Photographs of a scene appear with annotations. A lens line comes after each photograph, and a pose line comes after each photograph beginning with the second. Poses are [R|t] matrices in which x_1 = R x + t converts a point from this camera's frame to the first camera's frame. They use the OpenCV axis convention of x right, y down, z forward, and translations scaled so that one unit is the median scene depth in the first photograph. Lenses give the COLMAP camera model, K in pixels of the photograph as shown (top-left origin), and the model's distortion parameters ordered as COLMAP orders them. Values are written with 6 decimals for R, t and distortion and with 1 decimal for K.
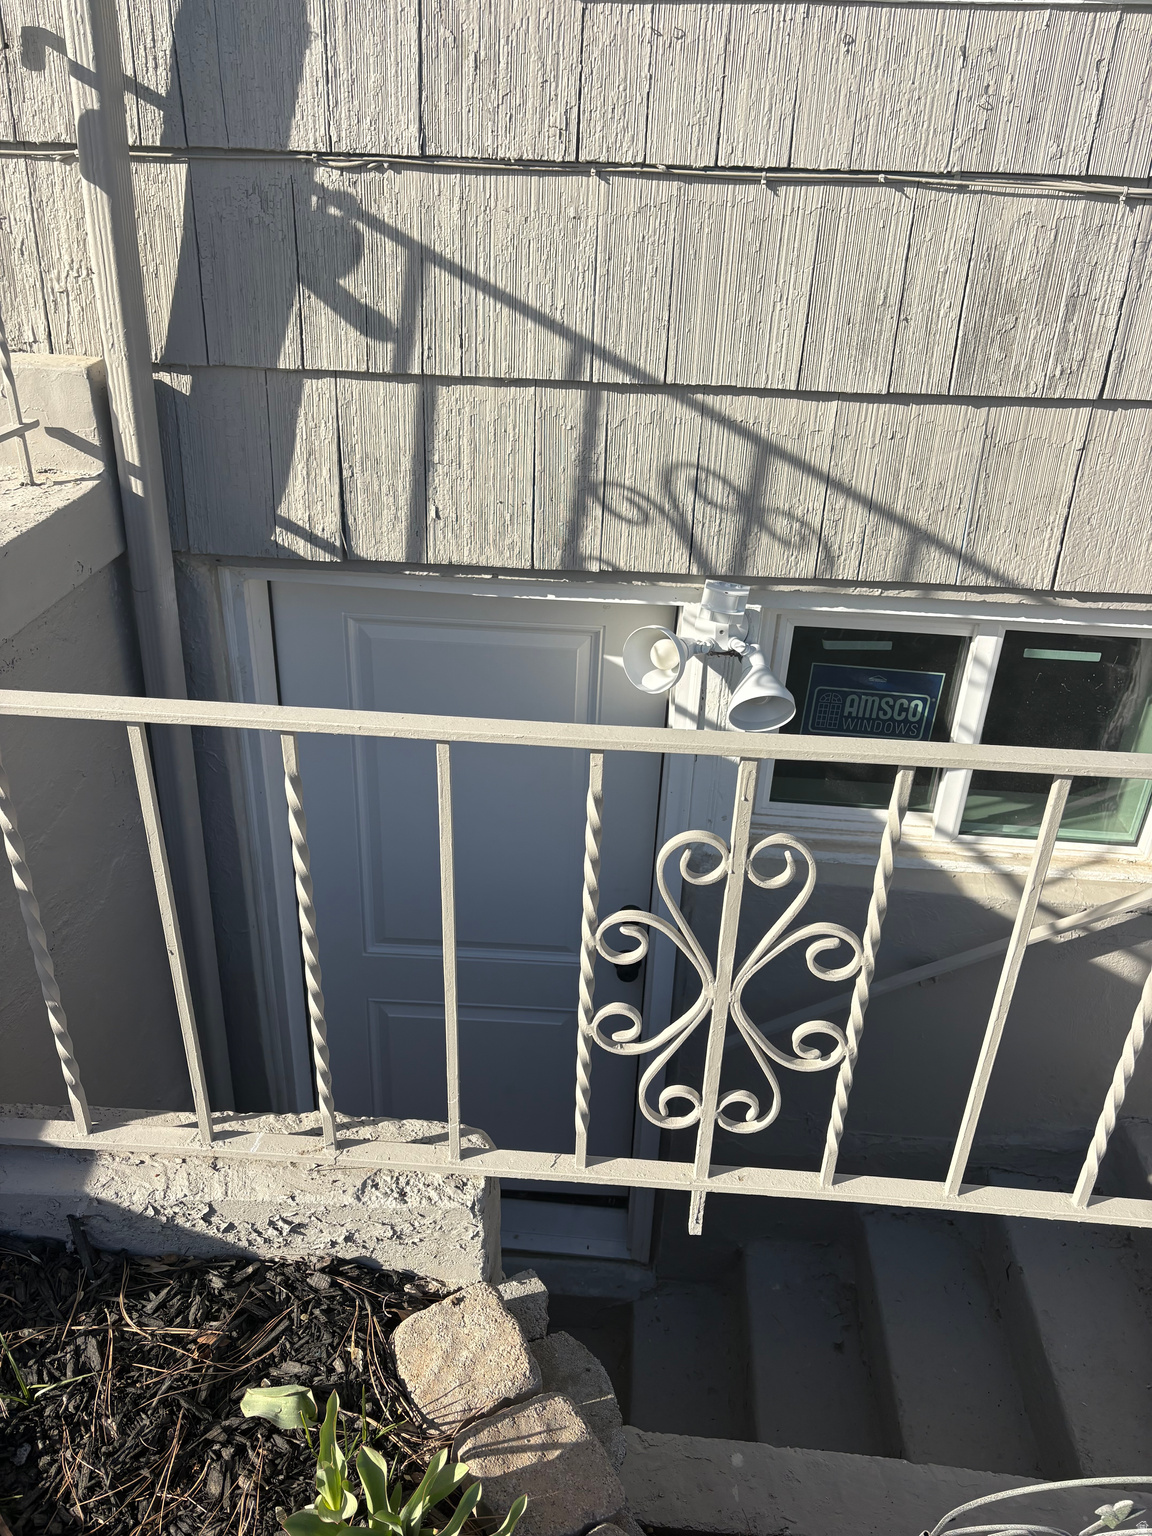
lens RADIAL K [[1165.0, 0, 573.0], [0, 1165.0, 765.9], [0, 0, 1]] dist [0.059312, -0.057742]
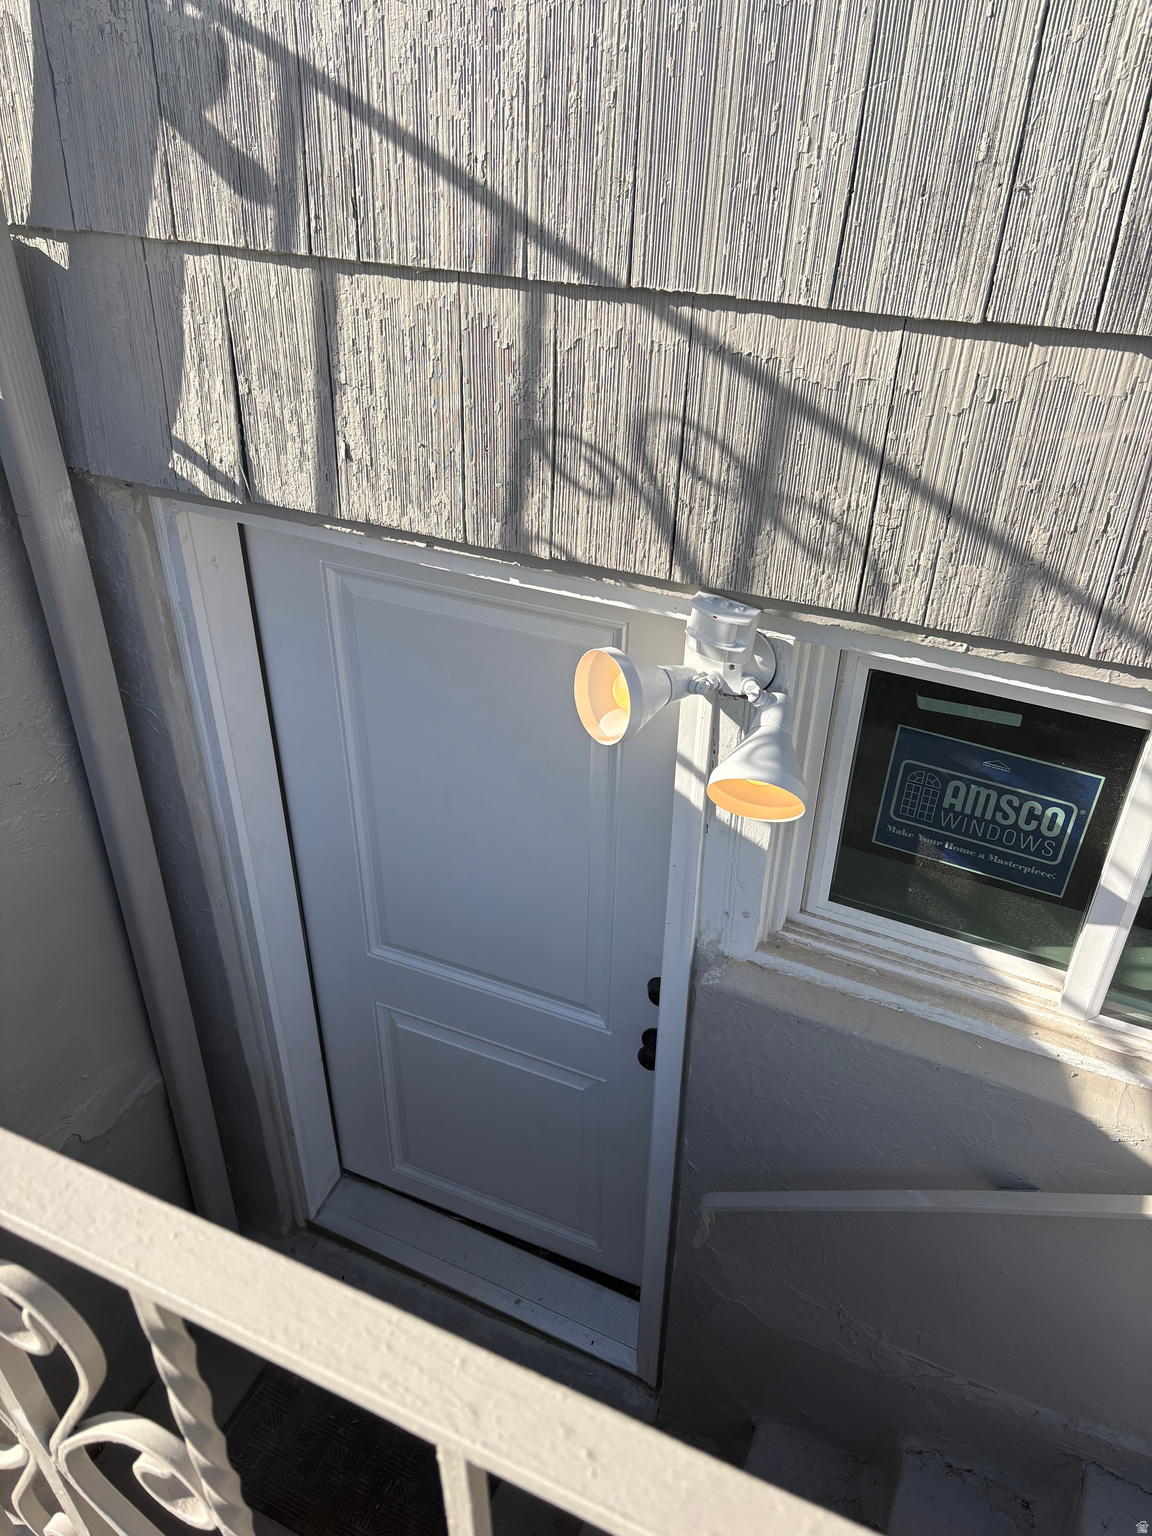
lens RADIAL K [[1165.0, 0, 576.6], [0, 1165.0, 778.4], [0, 0, 1]] dist [0.059312, -0.057742]
pose [[0.929870, 0.182604, -0.319370, 0.294445], [-0.148126, 0.980477, 0.129321, -0.136348], [0.336750, -0.072945, 0.938764, 0.355231]]
